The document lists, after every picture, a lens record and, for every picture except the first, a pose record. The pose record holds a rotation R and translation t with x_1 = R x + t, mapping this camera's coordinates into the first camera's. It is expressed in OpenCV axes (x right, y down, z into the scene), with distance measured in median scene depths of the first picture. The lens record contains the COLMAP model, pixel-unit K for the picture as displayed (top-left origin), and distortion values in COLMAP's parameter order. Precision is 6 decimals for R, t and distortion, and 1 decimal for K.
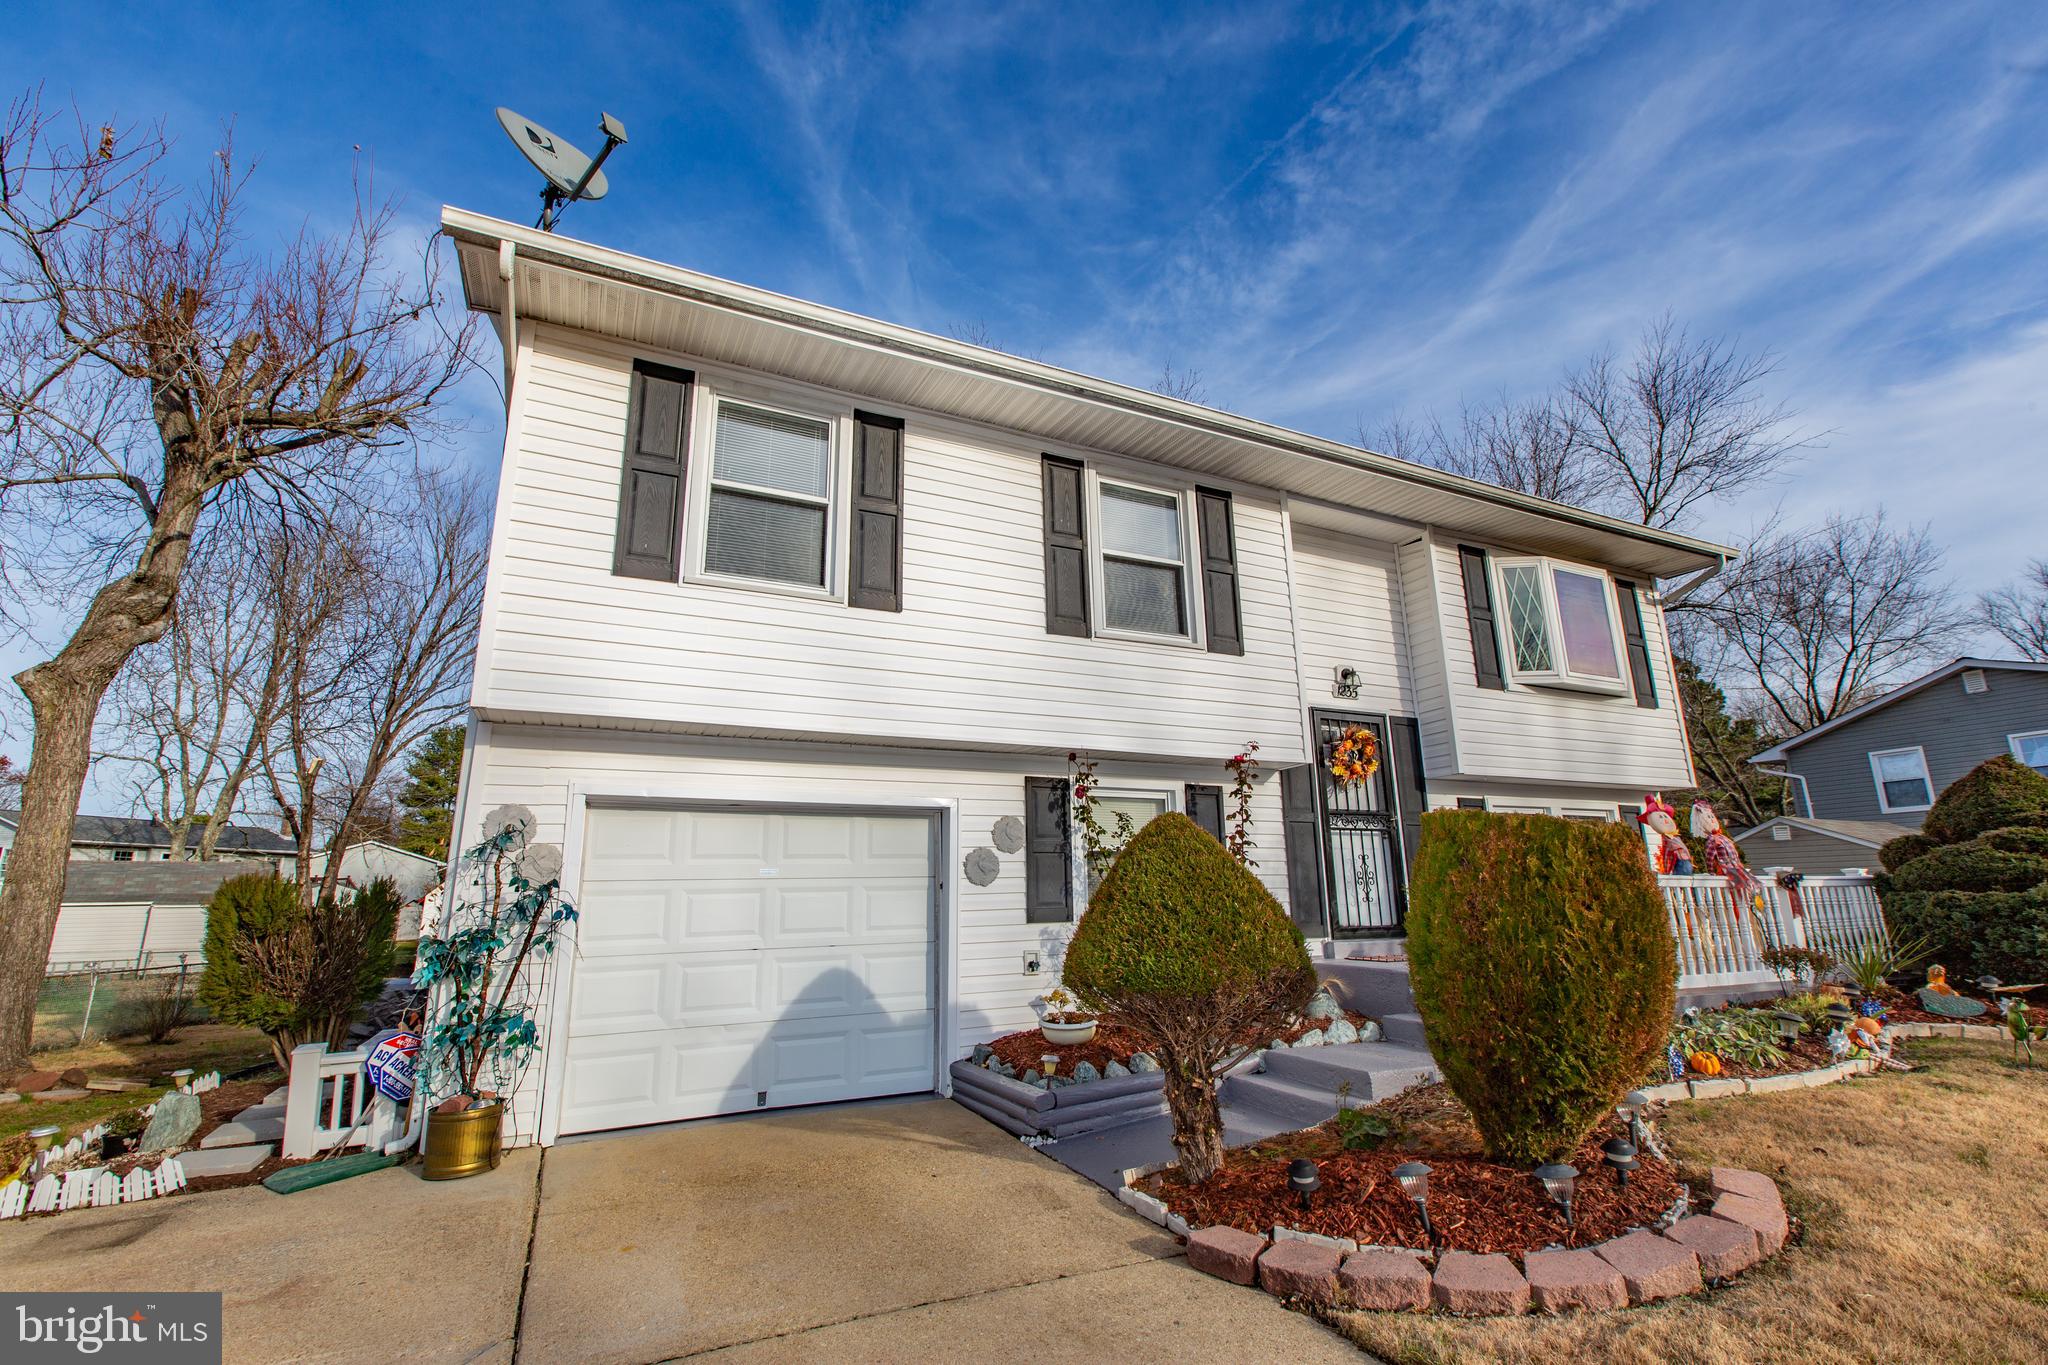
lens RADIAL K [[905.0, 0, 1026.6], [0, 905.0, 681.1], [0, 0, 1]] dist [0.002883, 0.000560]
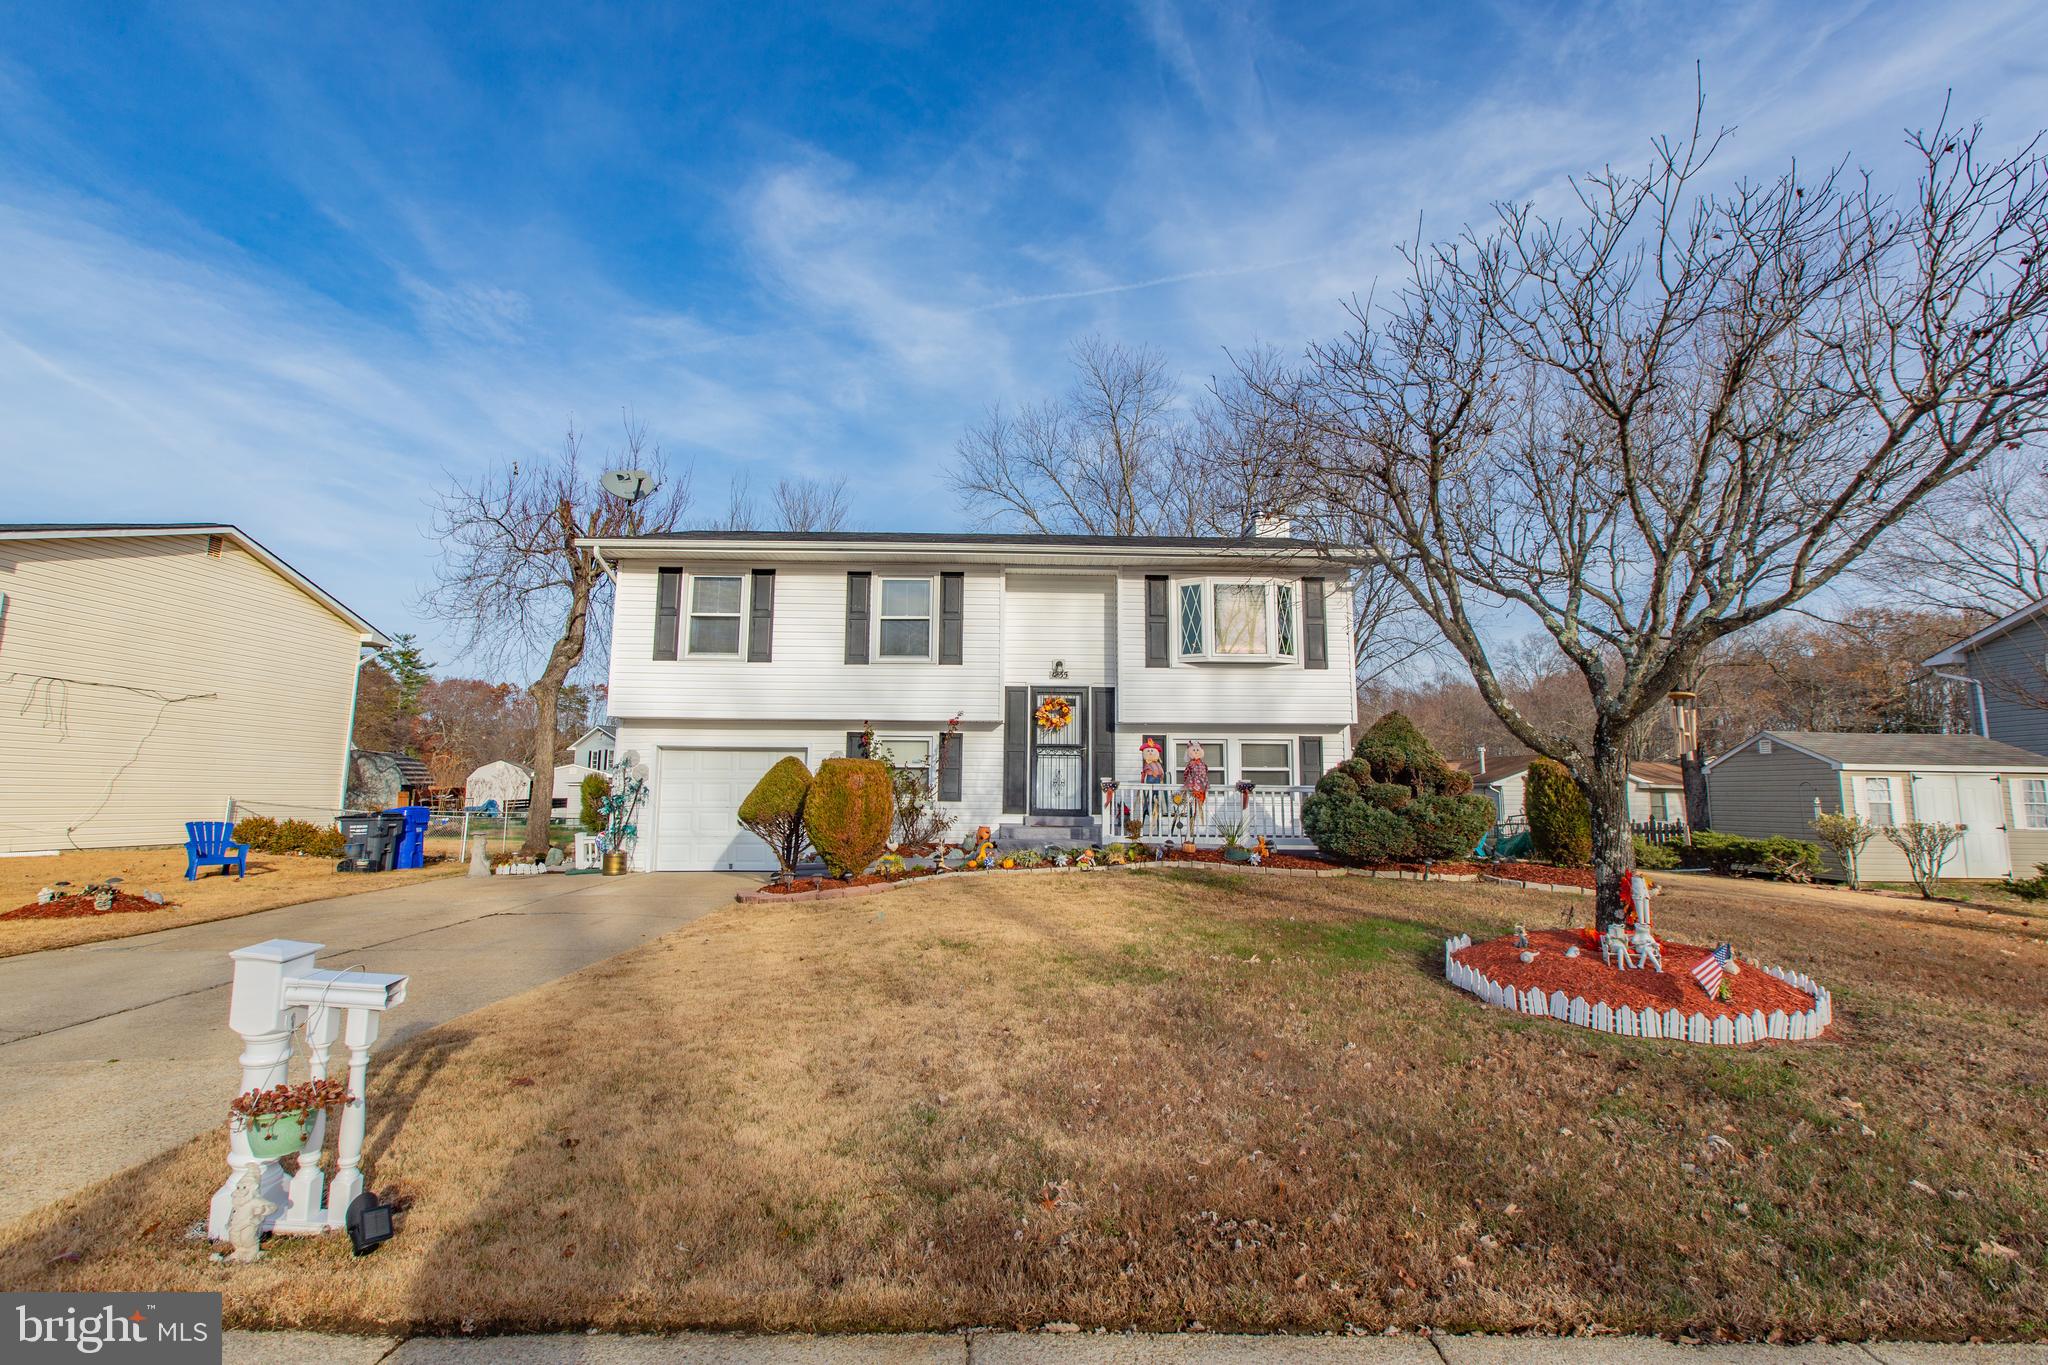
lens RADIAL K [[905.0, 0, 1011.5], [0, 905.0, 707.5], [0, 0, 1]] dist [0.002883, 0.000560]
pose [[0.903955, -0.018200, -0.427241, 1.251929], [0.078102, 0.989316, 0.123103, -0.180799], [0.420435, -0.144648, 0.895718, -0.714123]]
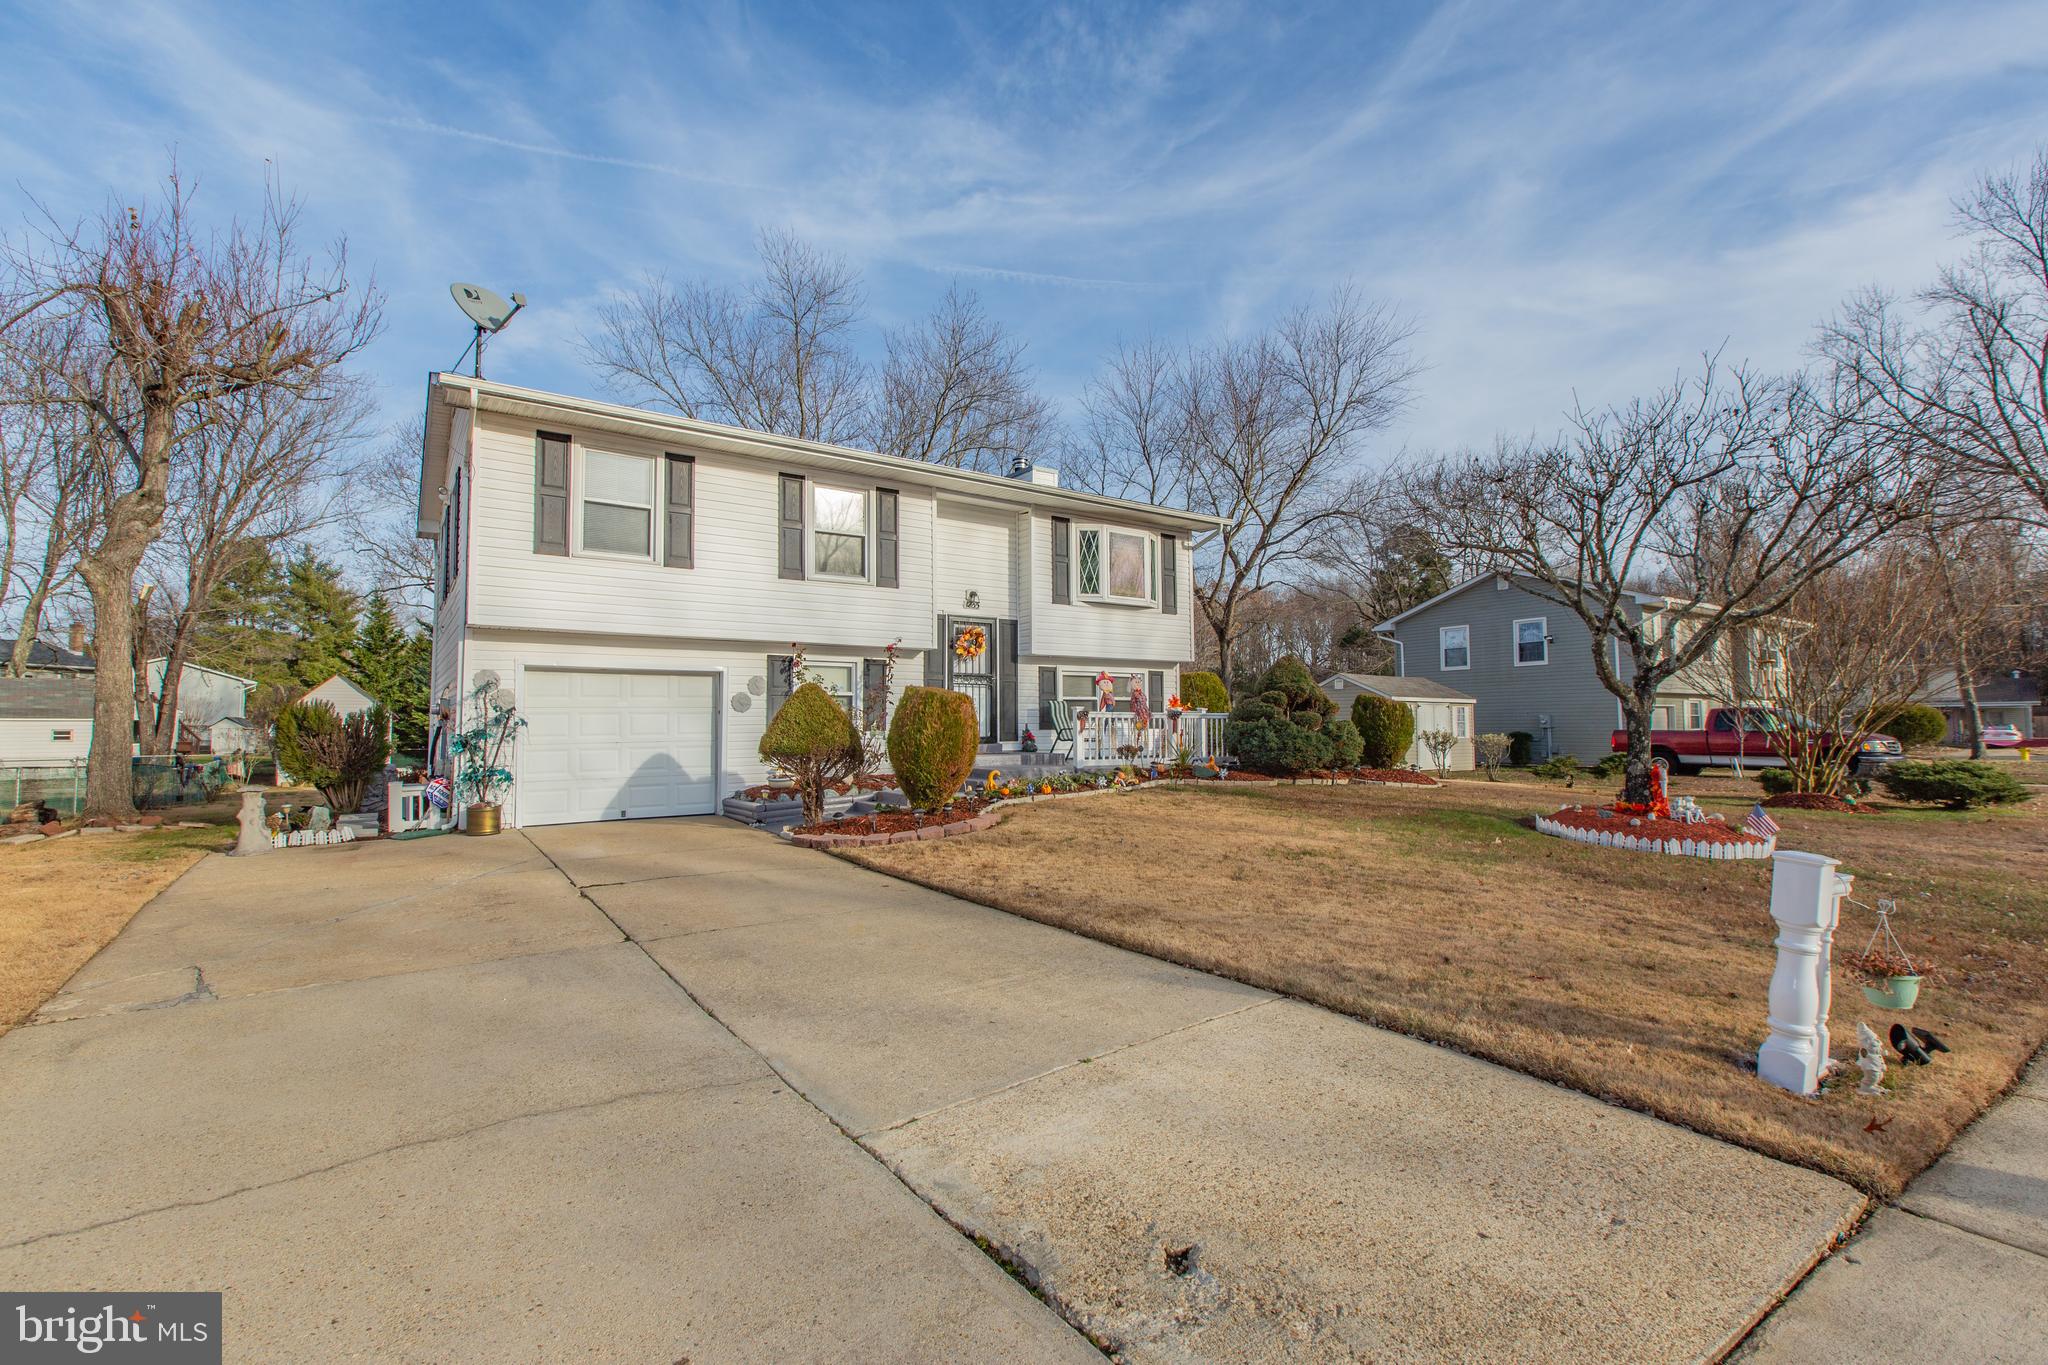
lens RADIAL K [[905.0, 0, 1019.7], [0, 905.0, 675.8], [0, 0, 1]] dist [0.002883, 0.000560]
pose [[0.987001, 0.019138, 0.159568, 0.214274], [-0.047157, 0.983667, 0.173711, -0.198953], [-0.153637, -0.178978, 0.971783, -0.885146]]
